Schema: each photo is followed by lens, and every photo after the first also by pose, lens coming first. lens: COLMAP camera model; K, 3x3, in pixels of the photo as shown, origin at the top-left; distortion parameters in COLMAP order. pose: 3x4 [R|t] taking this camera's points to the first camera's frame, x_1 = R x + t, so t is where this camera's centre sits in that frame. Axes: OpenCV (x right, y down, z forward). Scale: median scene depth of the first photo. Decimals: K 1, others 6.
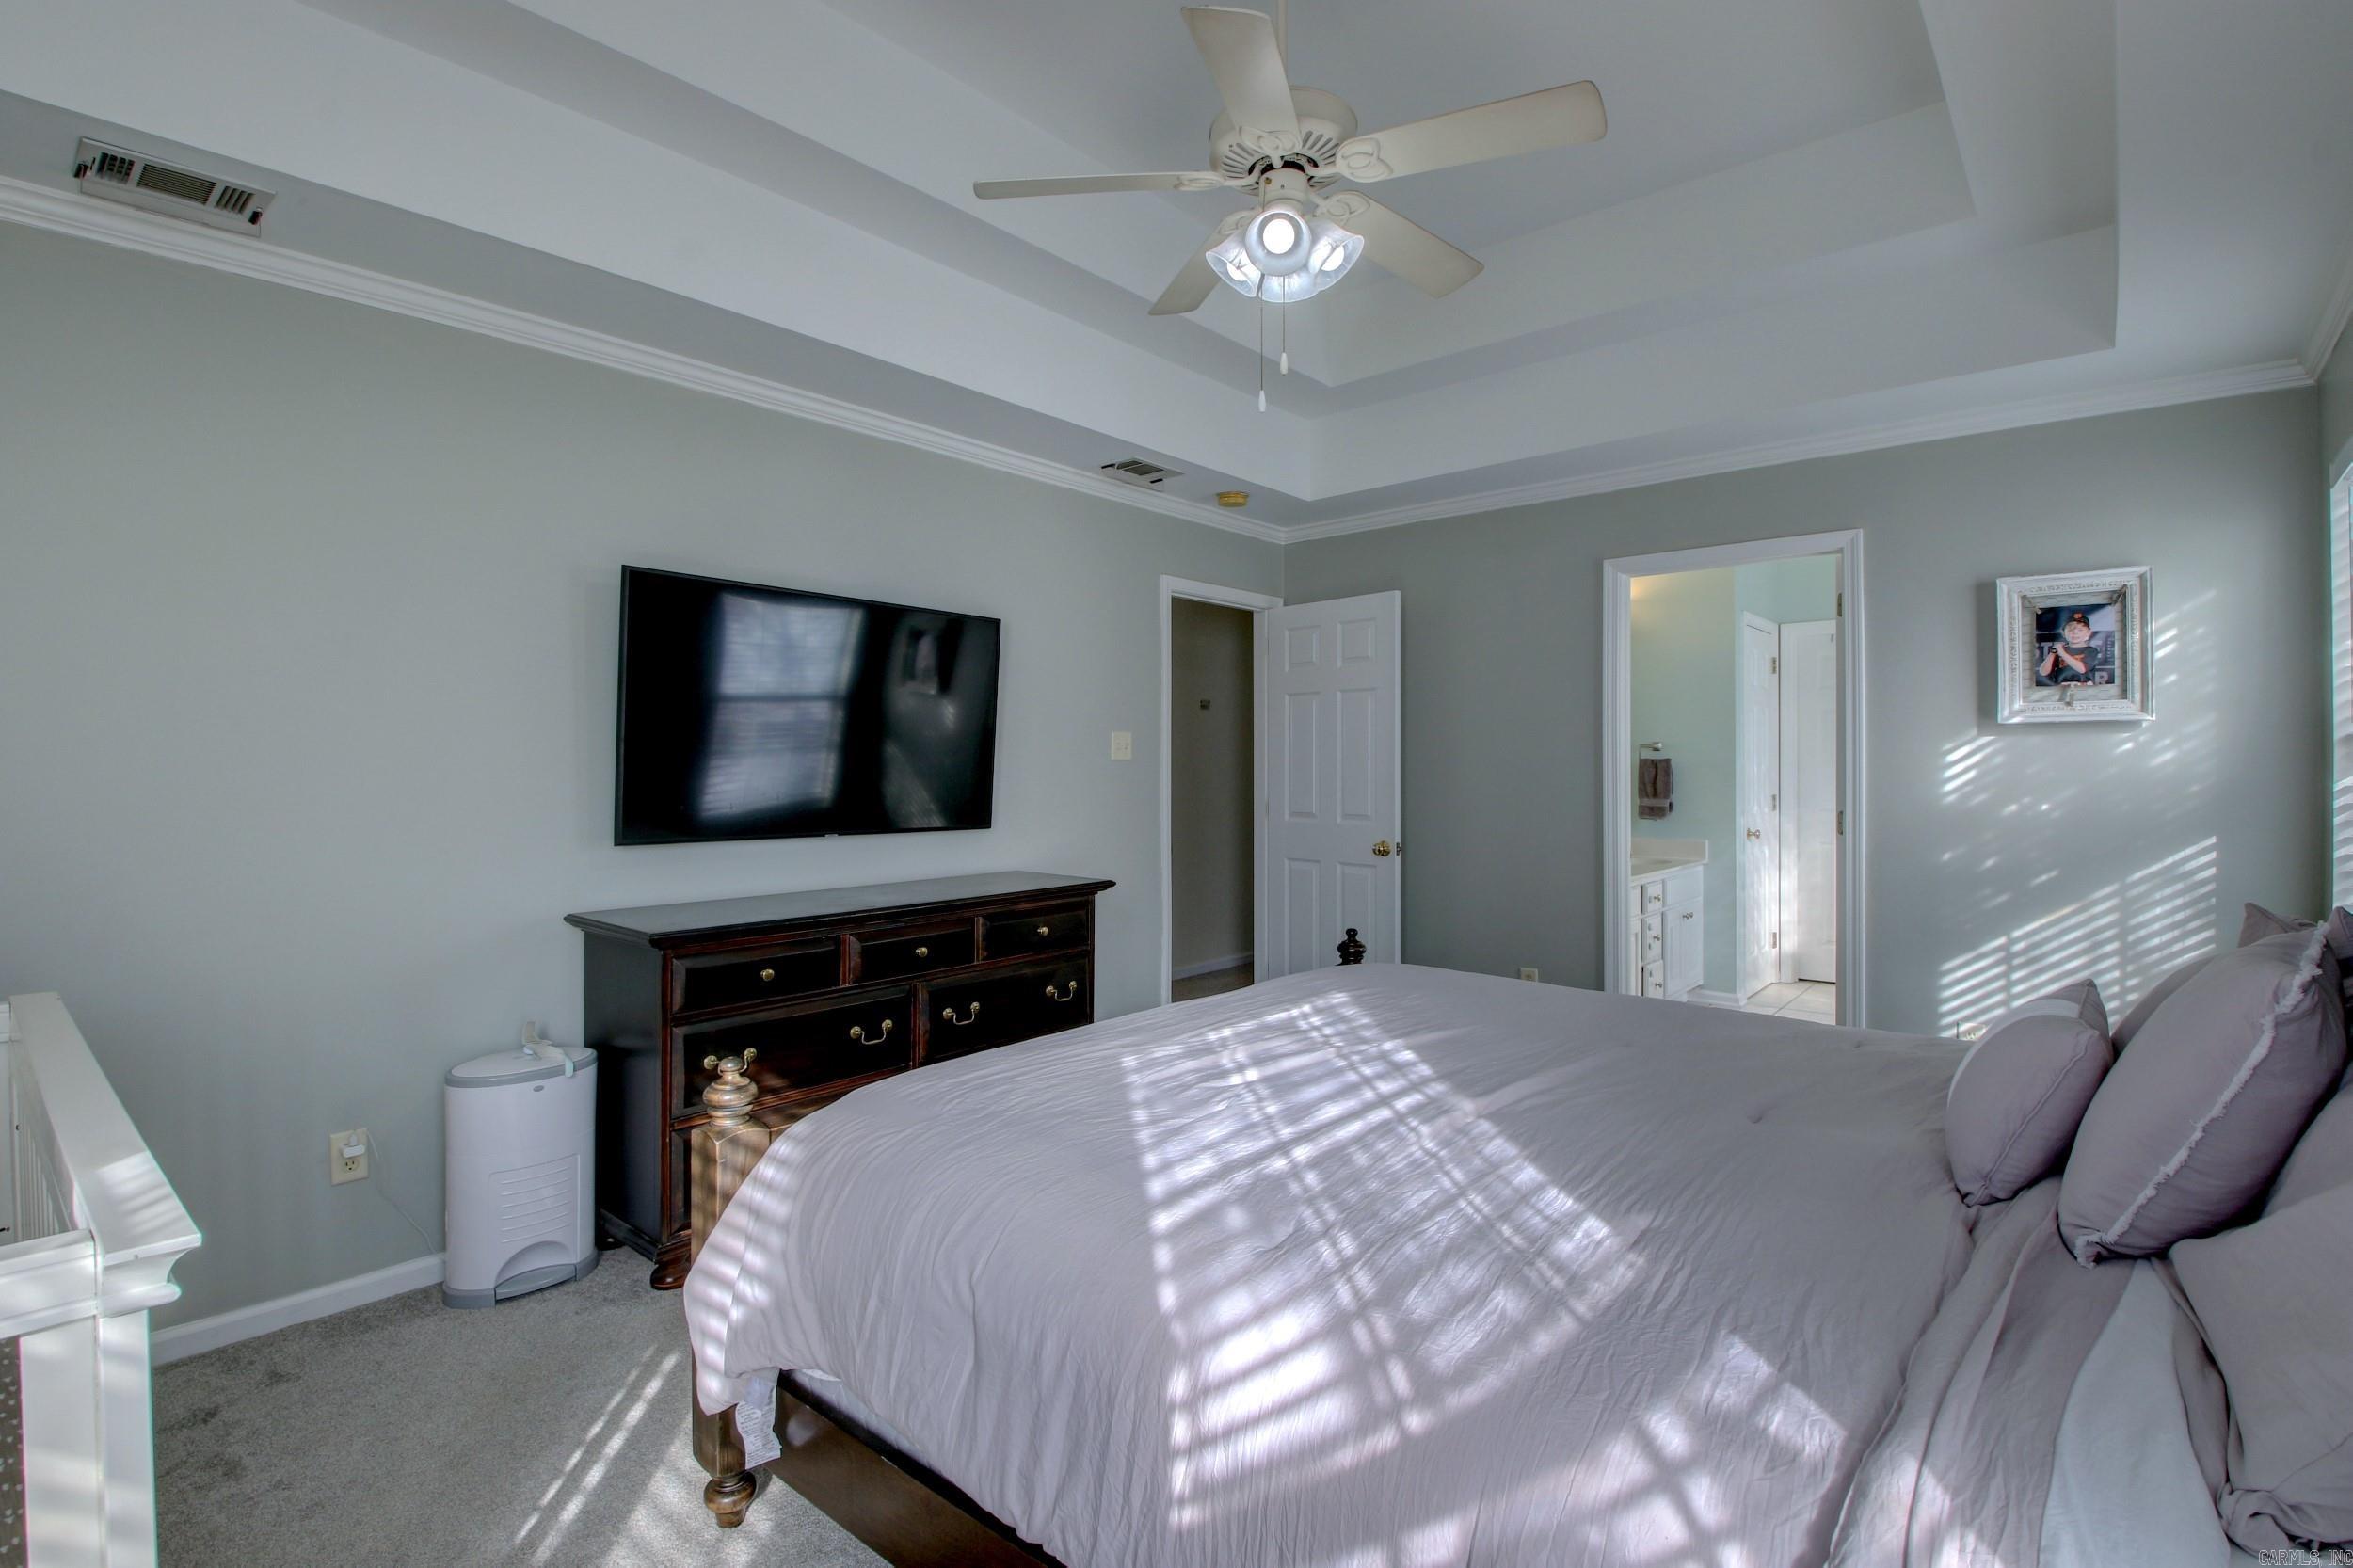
lens RADIAL K [[1104.4, 0, 1173.9], [0, 1104.4, 771.9], [0, 0, 1]] dist [0.003871, -0.017018]
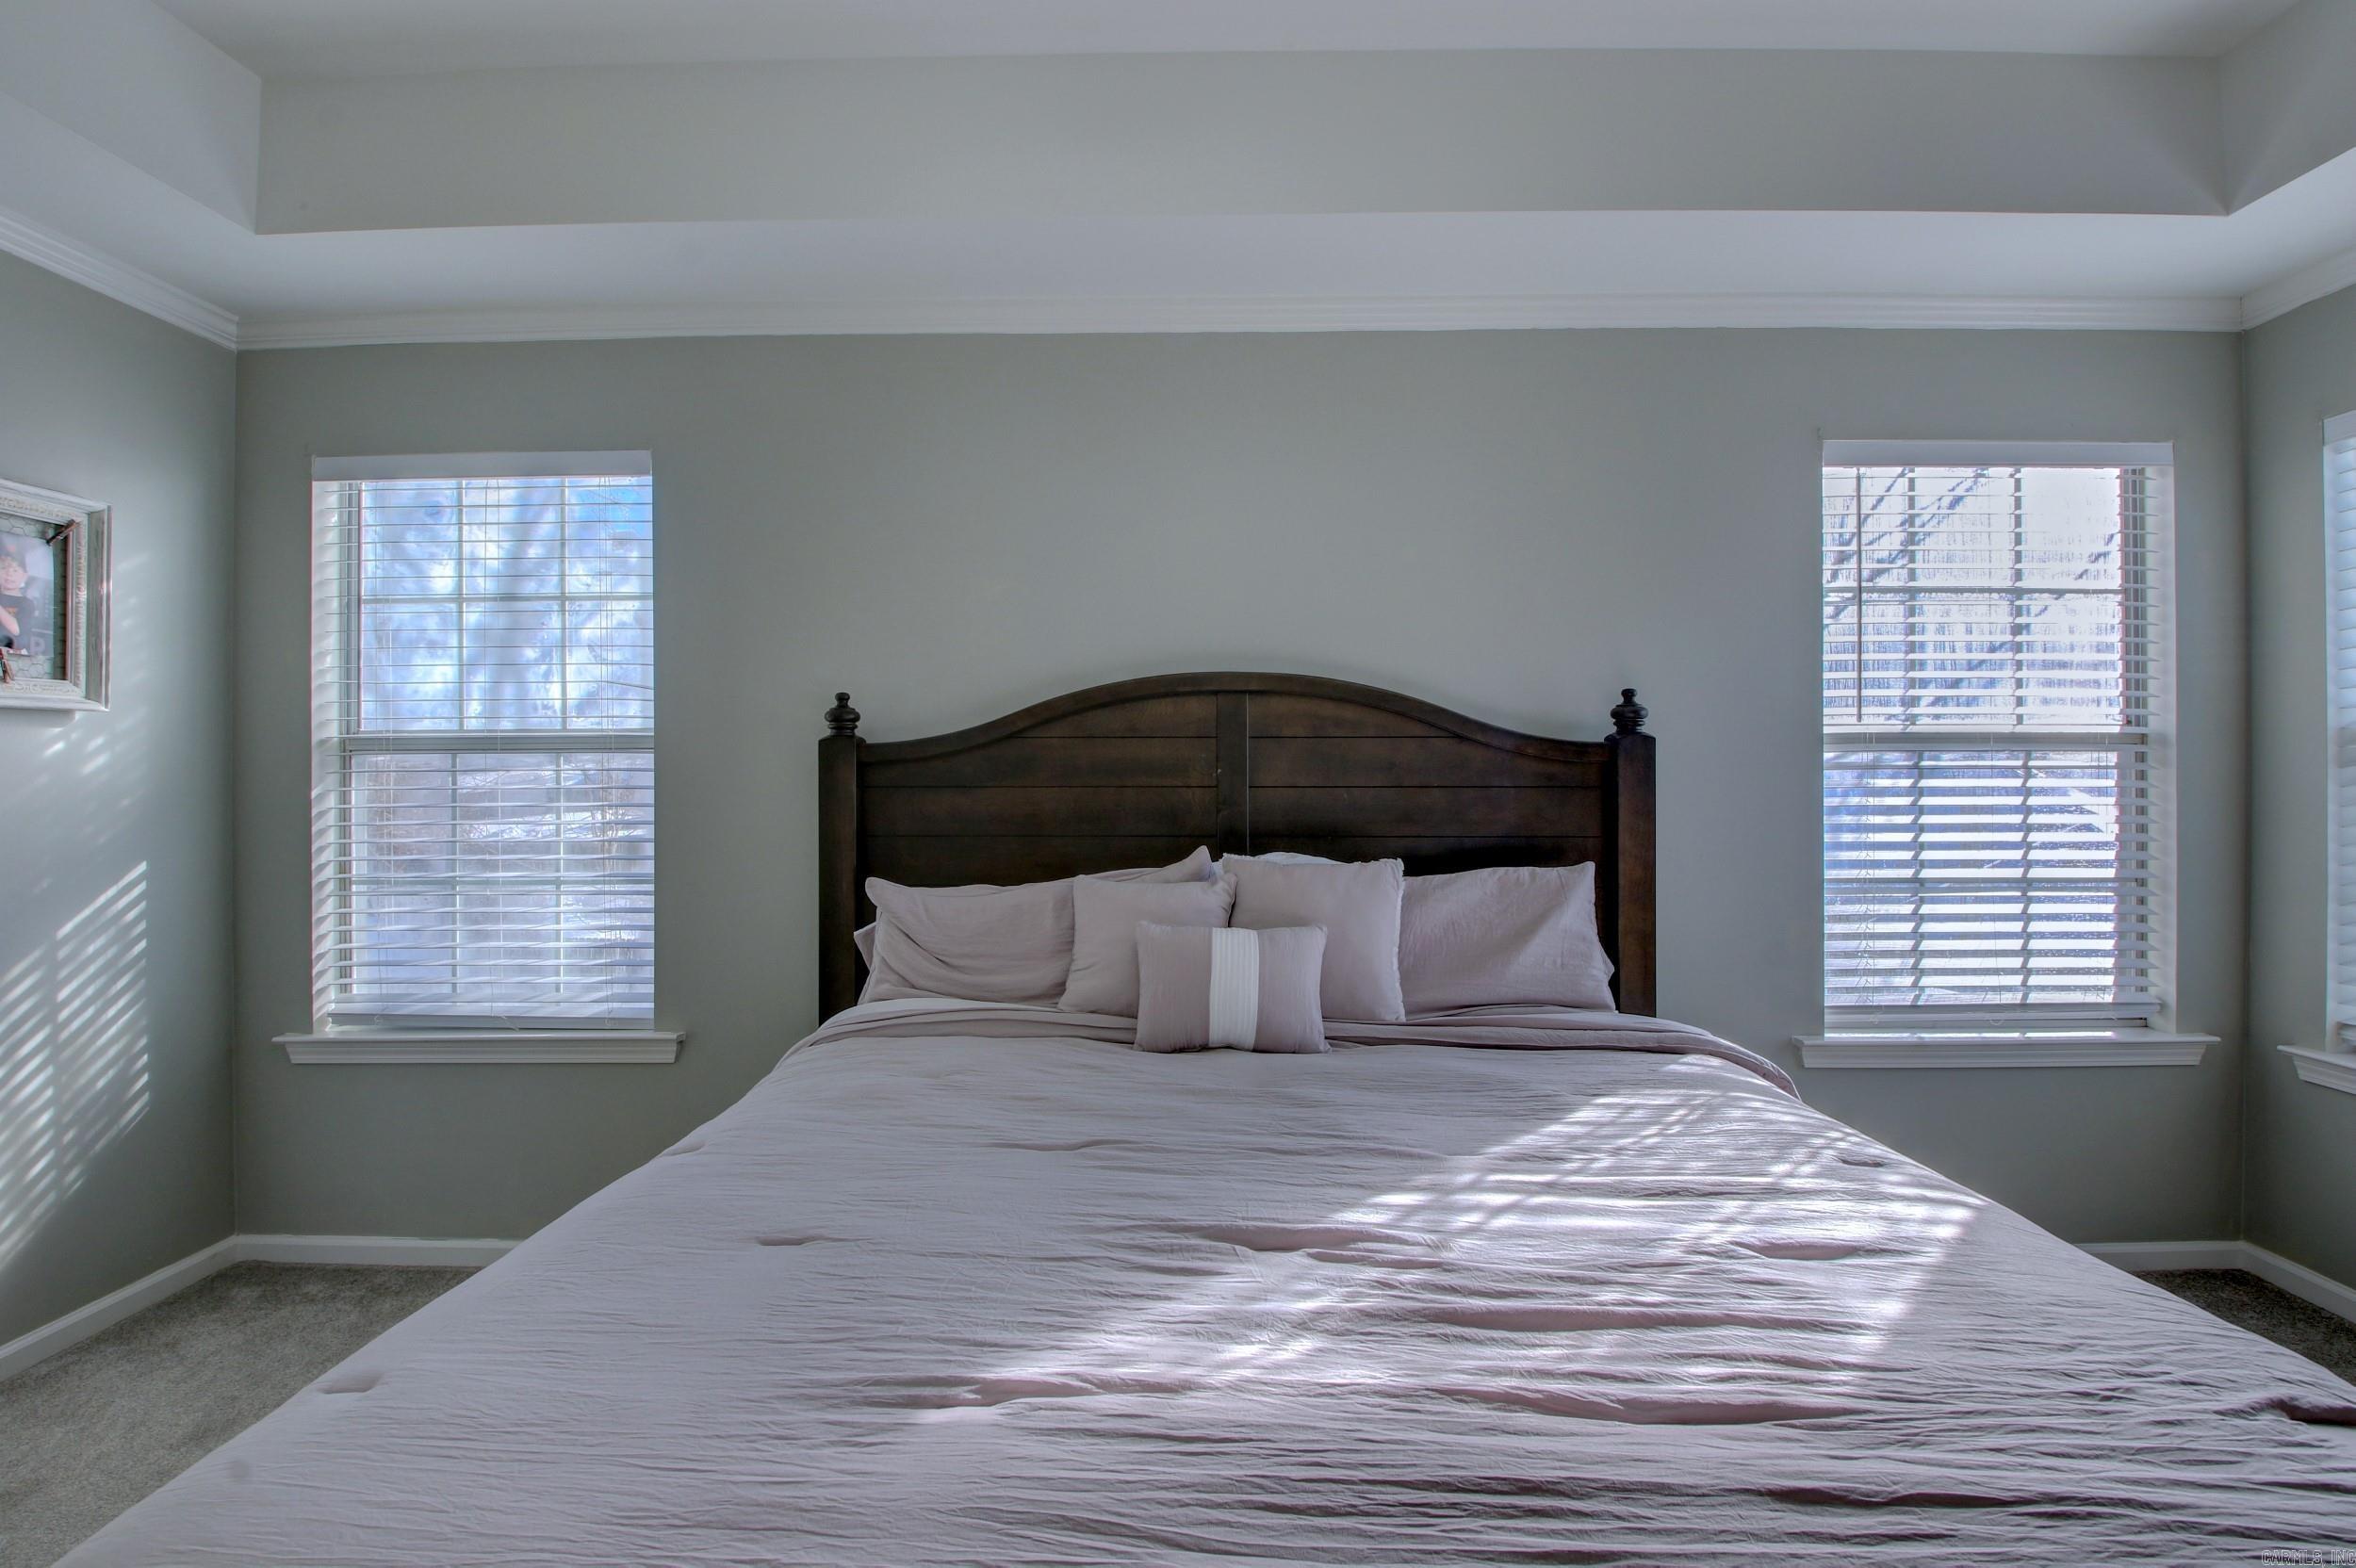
lens RADIAL K [[1105.8, 0, 1171.9], [0, 1105.8, 779.0], [0, 0, 1]] dist [0.003871, -0.017018]
pose [[-0.636753, -0.000146, 0.771068, -0.134193], [0.007485, 0.999952, 0.006371, -0.001316], [-0.771031, 0.009828, -0.636721, 0.916203]]
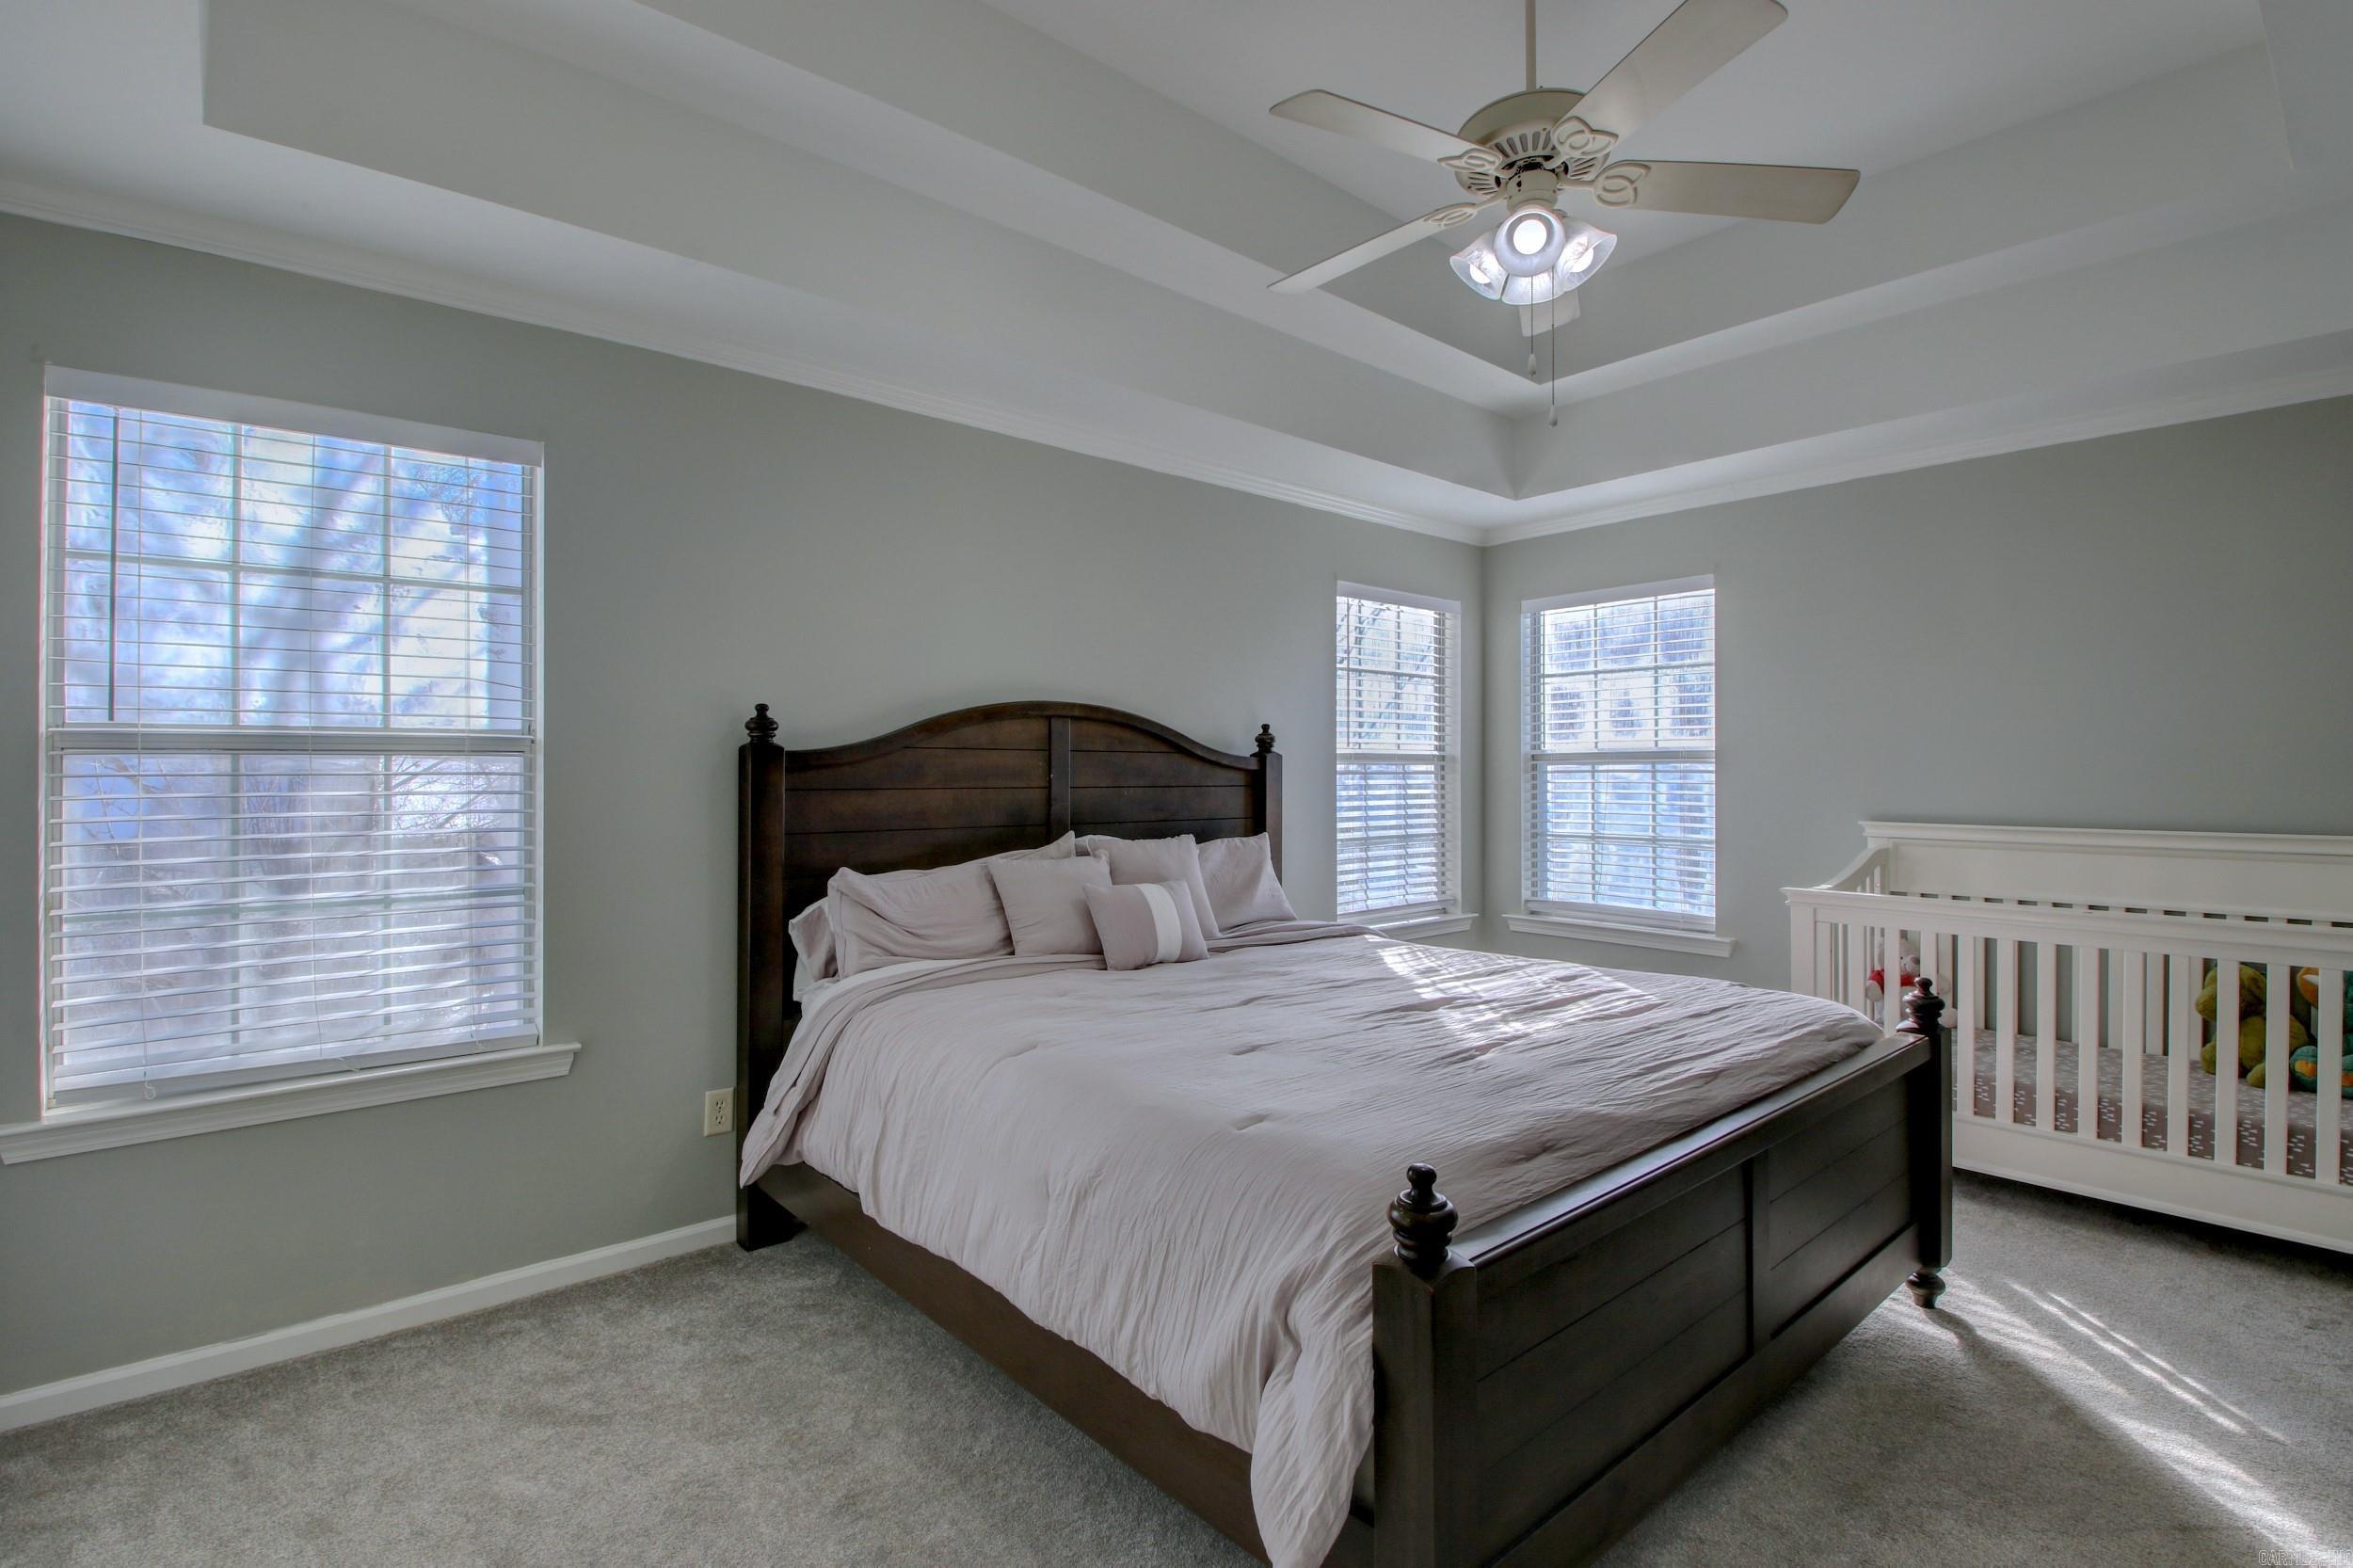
lens RADIAL K [[1104.4, 0, 1159.4], [0, 1104.4, 777.5], [0, 0, 1]] dist [0.003871, -0.017018]
pose [[-0.988447, 0.006021, 0.151448, 0.176942], [0.006930, 0.999961, 0.005472, -0.004593], [-0.151409, 0.006459, -0.988450, 1.388629]]
